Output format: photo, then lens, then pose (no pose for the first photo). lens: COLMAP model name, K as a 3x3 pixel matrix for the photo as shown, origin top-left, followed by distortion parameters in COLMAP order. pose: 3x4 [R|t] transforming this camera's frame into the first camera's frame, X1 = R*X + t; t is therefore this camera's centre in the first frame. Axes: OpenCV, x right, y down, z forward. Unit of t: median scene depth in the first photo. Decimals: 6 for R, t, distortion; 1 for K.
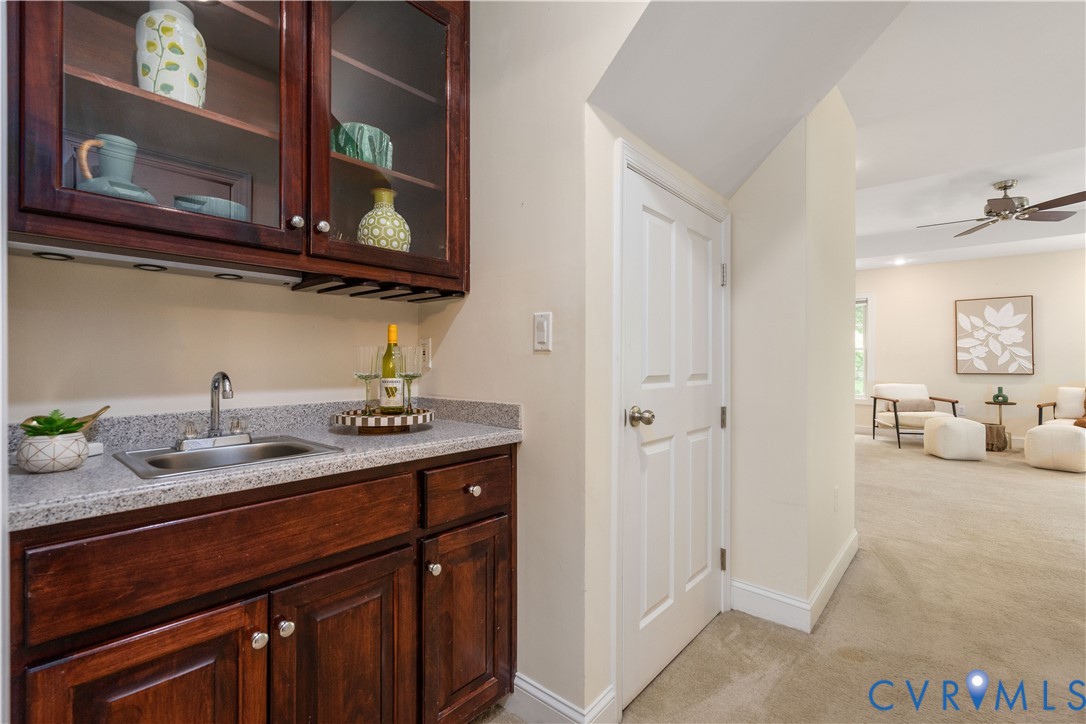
lens RADIAL K [[484.6, 0, 551.0], [0, 484.6, 356.2], [0, 0, 1]] dist [-0.004666, 0.002054]
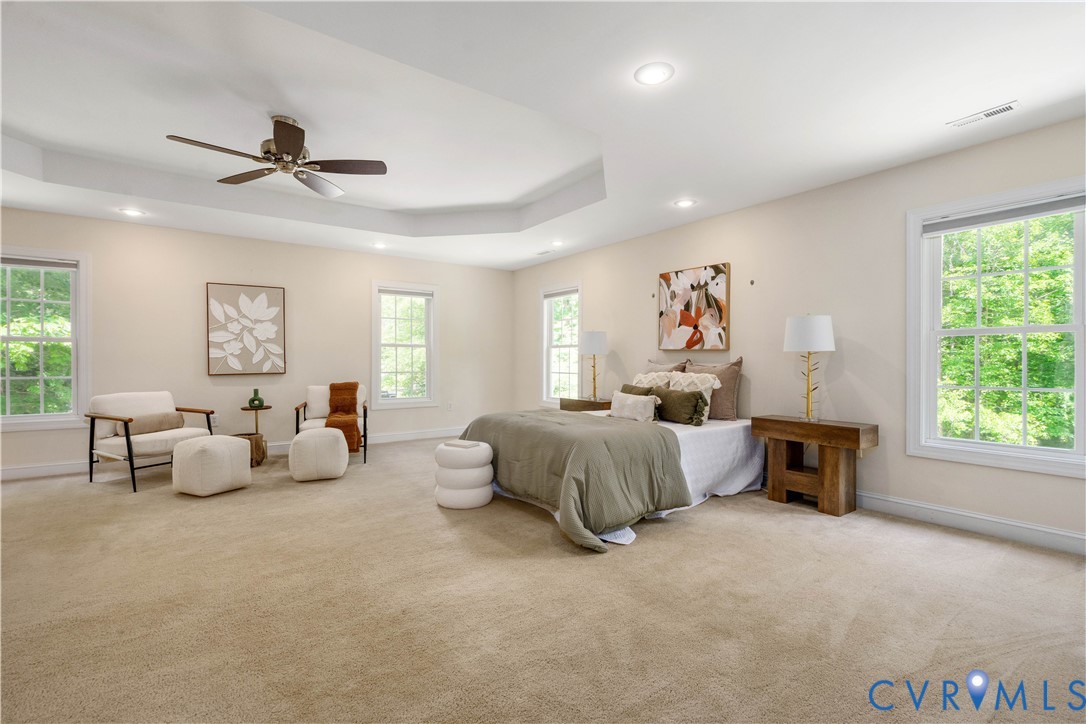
lens RADIAL K [[484.6, 0, 533.9], [0, 484.6, 364.1], [0, 0, 1]] dist [-0.004666, 0.002054]
pose [[0.242519, -0.012636, 0.970064, 0.207823], [-0.007773, 0.999858, 0.014967, 0.002393], [-0.970115, -0.011171, 0.242387, 0.303277]]
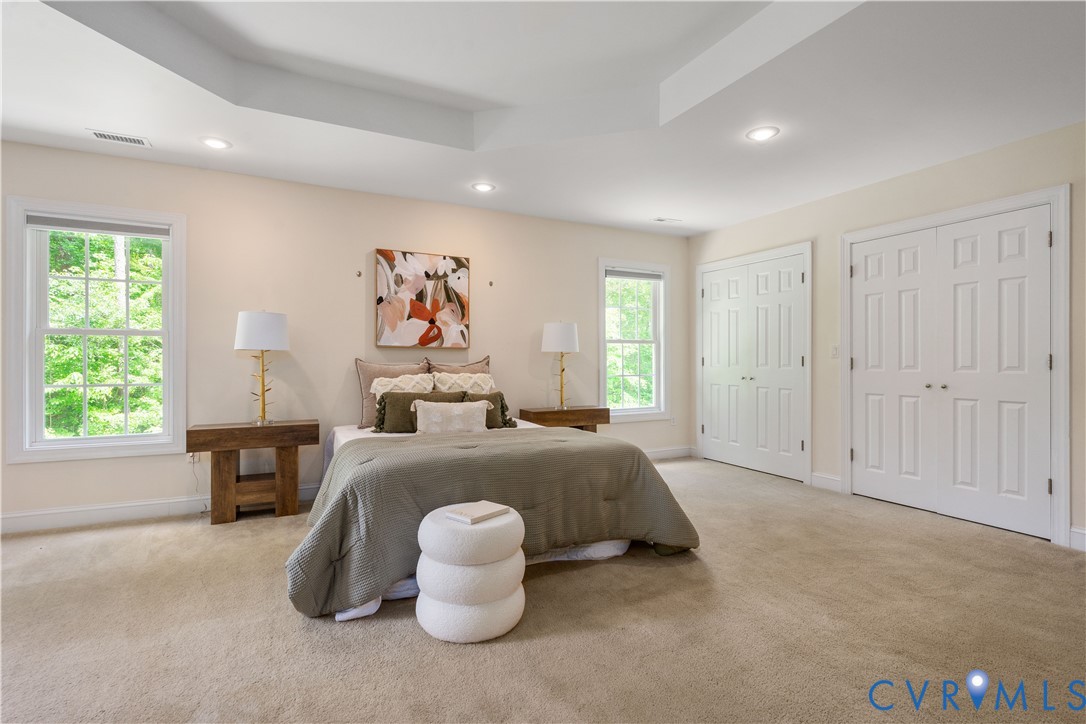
lens RADIAL K [[519.9, 0, 542.1], [0, 519.9, 358.1], [0, 0, 1]] dist [-0.005779, -0.000722]
pose [[-0.921907, -0.000255, 0.387412, 0.584772], [-0.004407, 0.999942, -0.009827, 0.010155], [-0.387387, -0.010767, -0.921854, 0.833381]]
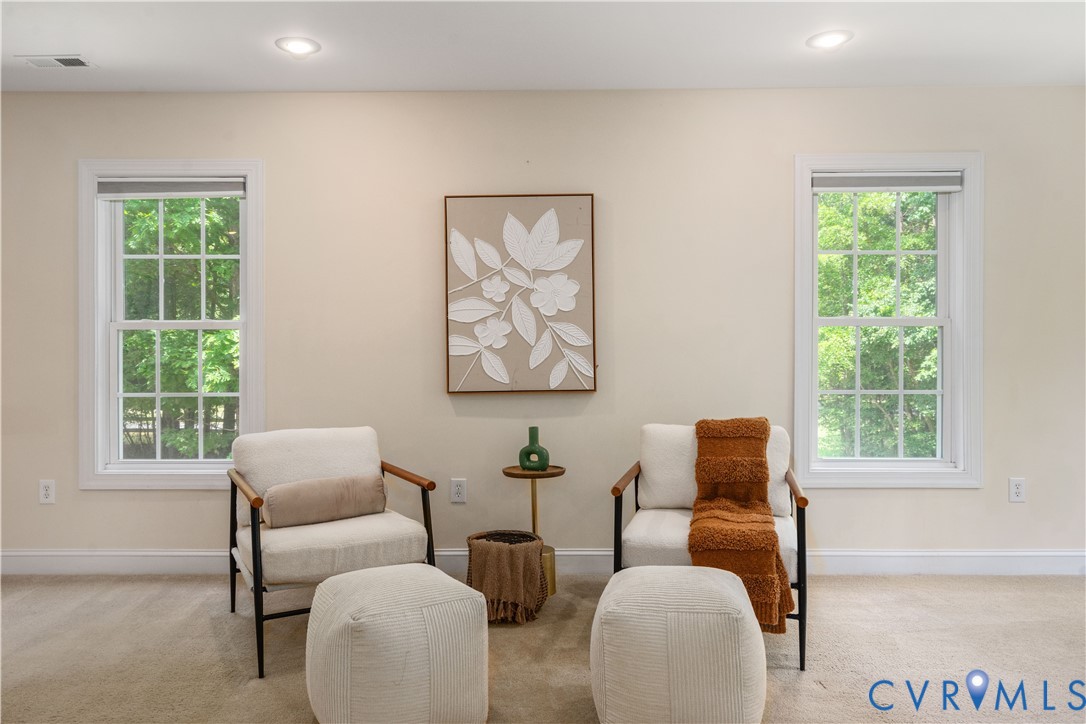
lens RADIAL K [[718.6, 0, 516.8], [0, 718.6, 356.2], [0, 0, 1]] dist [0.013444, 0.002201]
pose [[0.757373, 0.000291, 0.652982, 0.543574], [0.001424, 0.999997, -0.002097, 0.009571], [-0.652981, 0.002518, 0.757370, 0.573542]]
